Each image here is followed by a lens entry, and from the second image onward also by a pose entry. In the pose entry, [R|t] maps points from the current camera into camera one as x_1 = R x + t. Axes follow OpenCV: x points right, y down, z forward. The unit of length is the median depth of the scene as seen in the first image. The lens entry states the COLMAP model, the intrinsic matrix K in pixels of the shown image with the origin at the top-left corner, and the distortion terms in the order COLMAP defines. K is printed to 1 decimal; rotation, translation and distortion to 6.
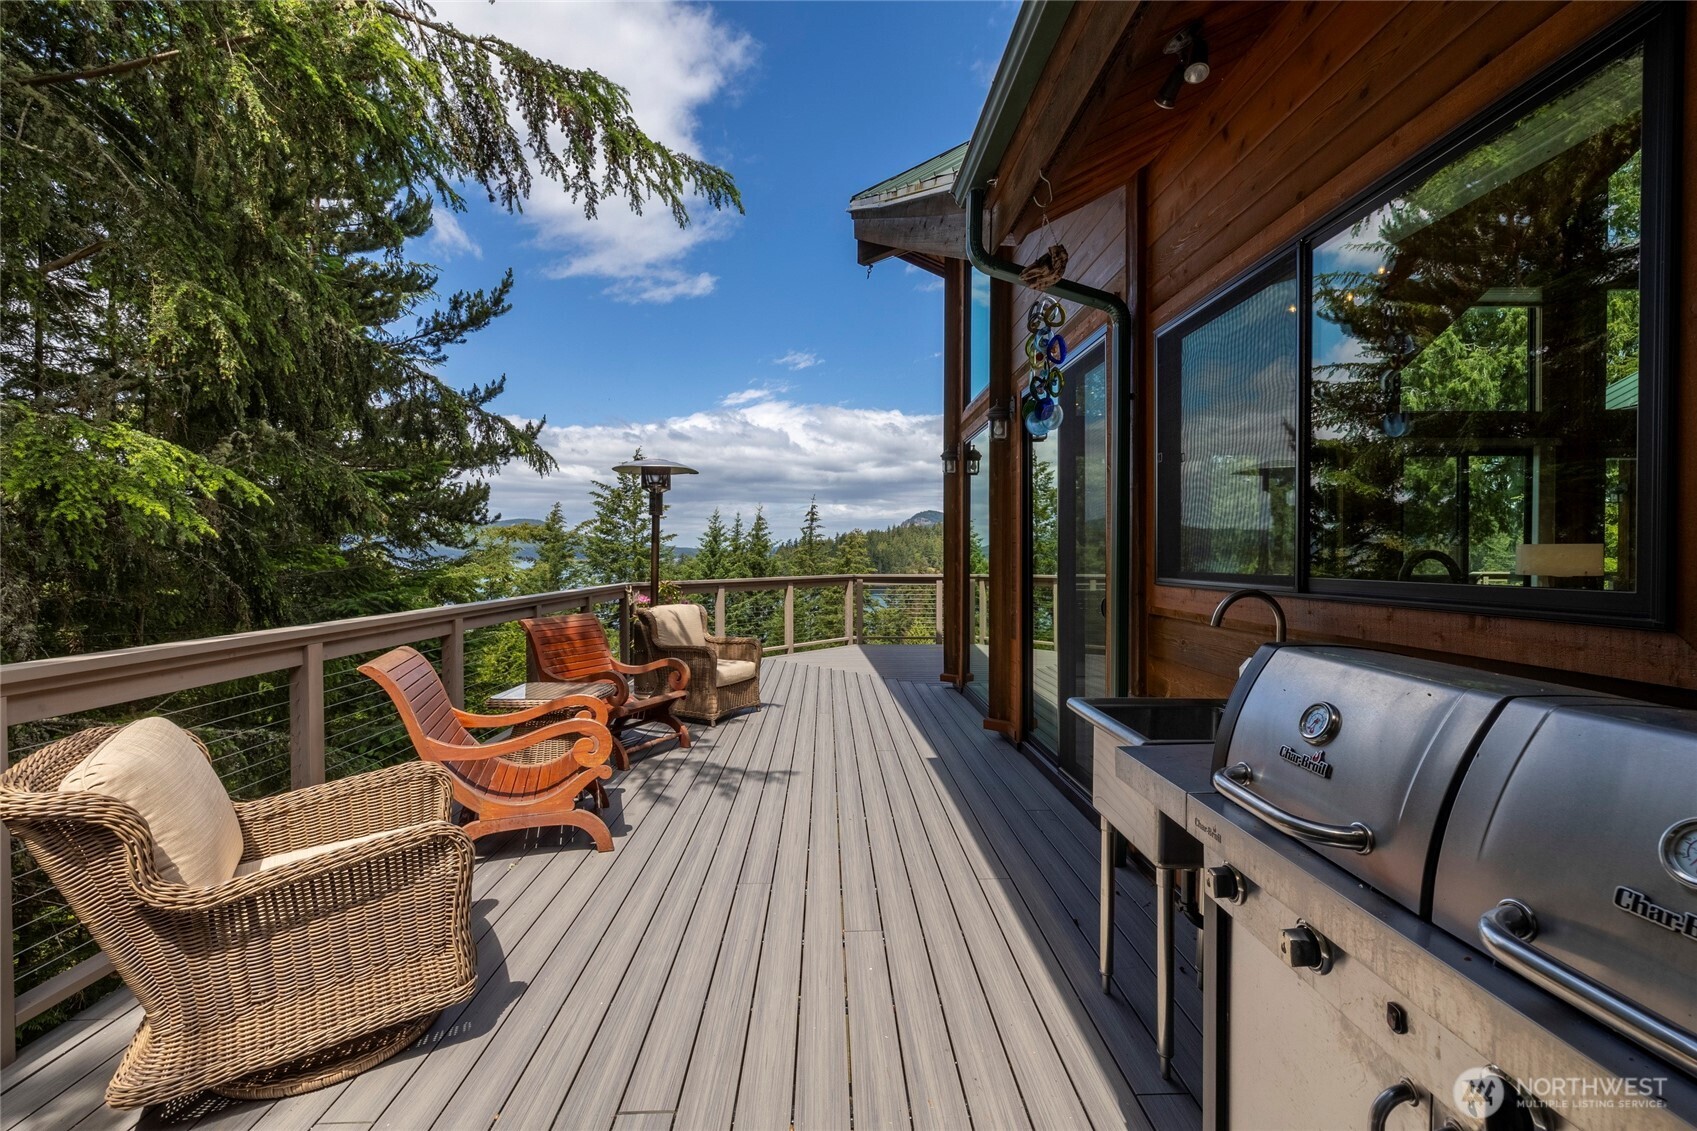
lens RADIAL K [[708.7, 0, 840.9], [0, 708.7, 563.8], [0, 0, 1]] dist [-0.002101, 0.000764]
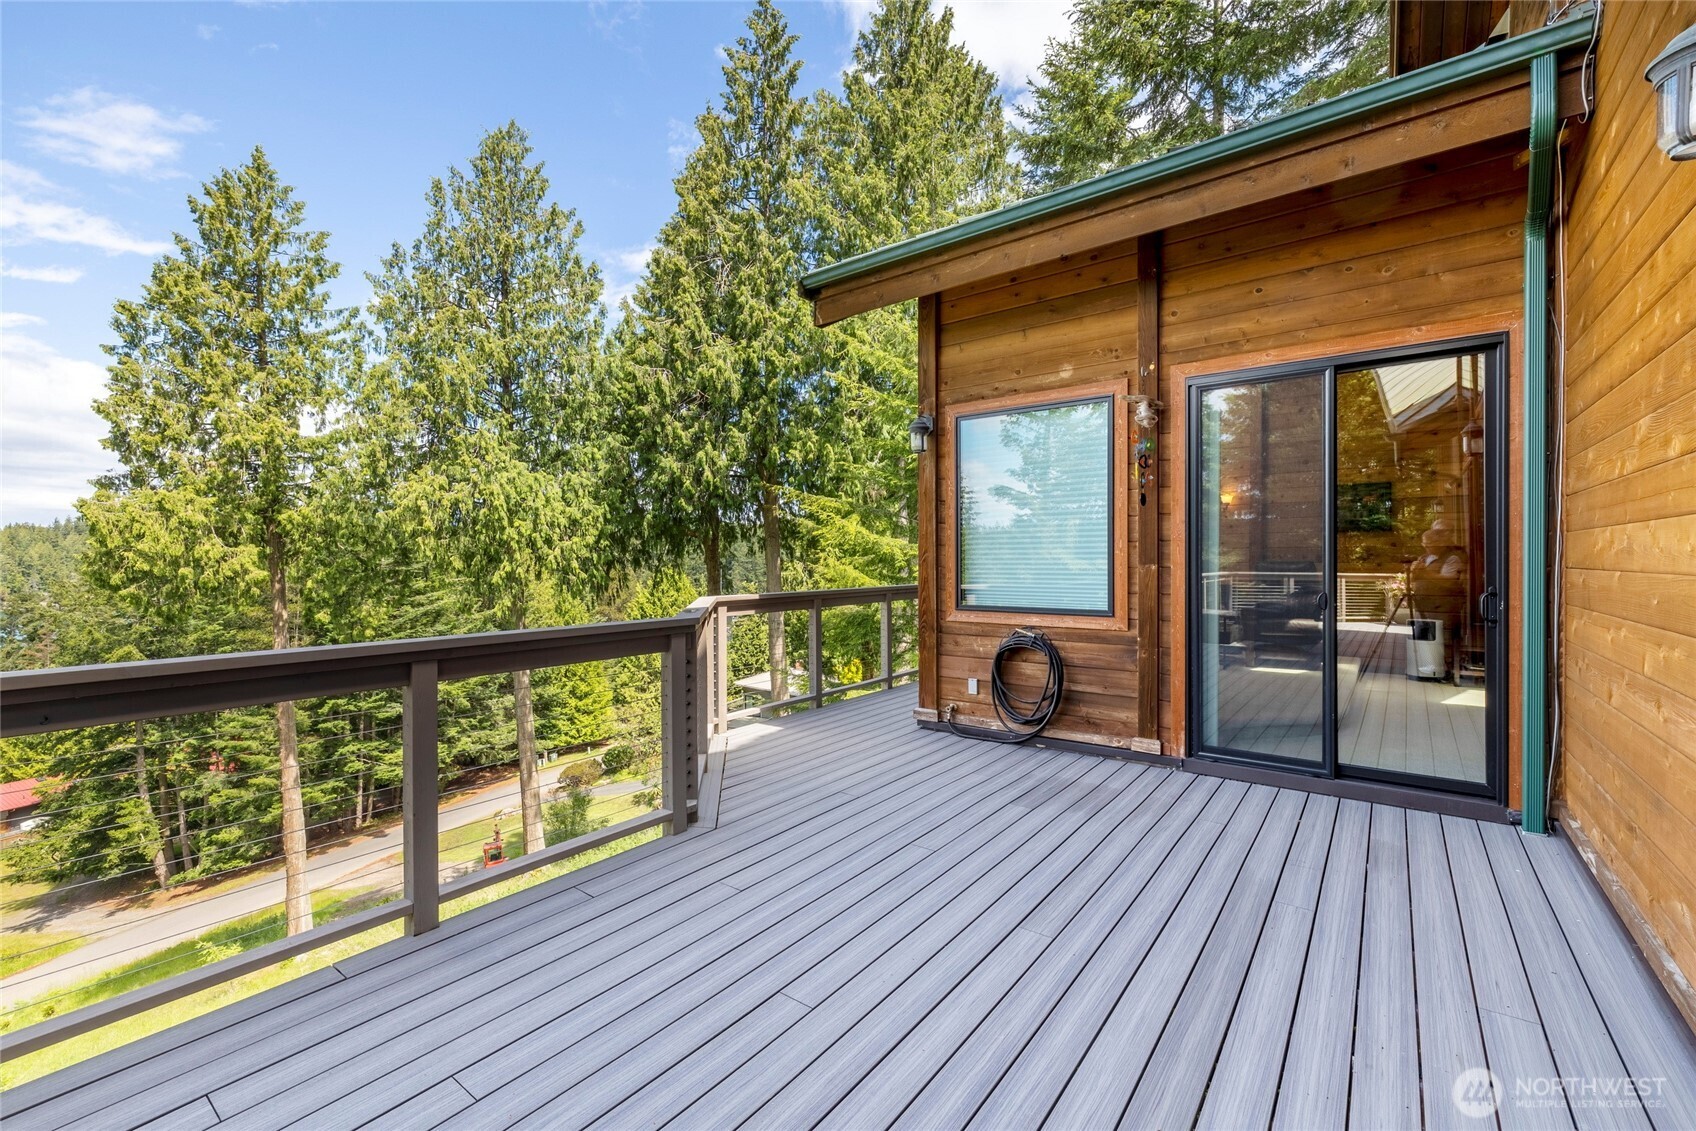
lens RADIAL K [[708.3, 0, 834.5], [0, 708.3, 551.4], [0, 0, 1]] dist [-0.002101, 0.000764]
pose [[0.636992, 0.002862, 0.770865, 0.273306], [0.015660, 0.999739, -0.016653, -0.004781], [-0.770711, 0.022679, 0.636781, 0.296115]]
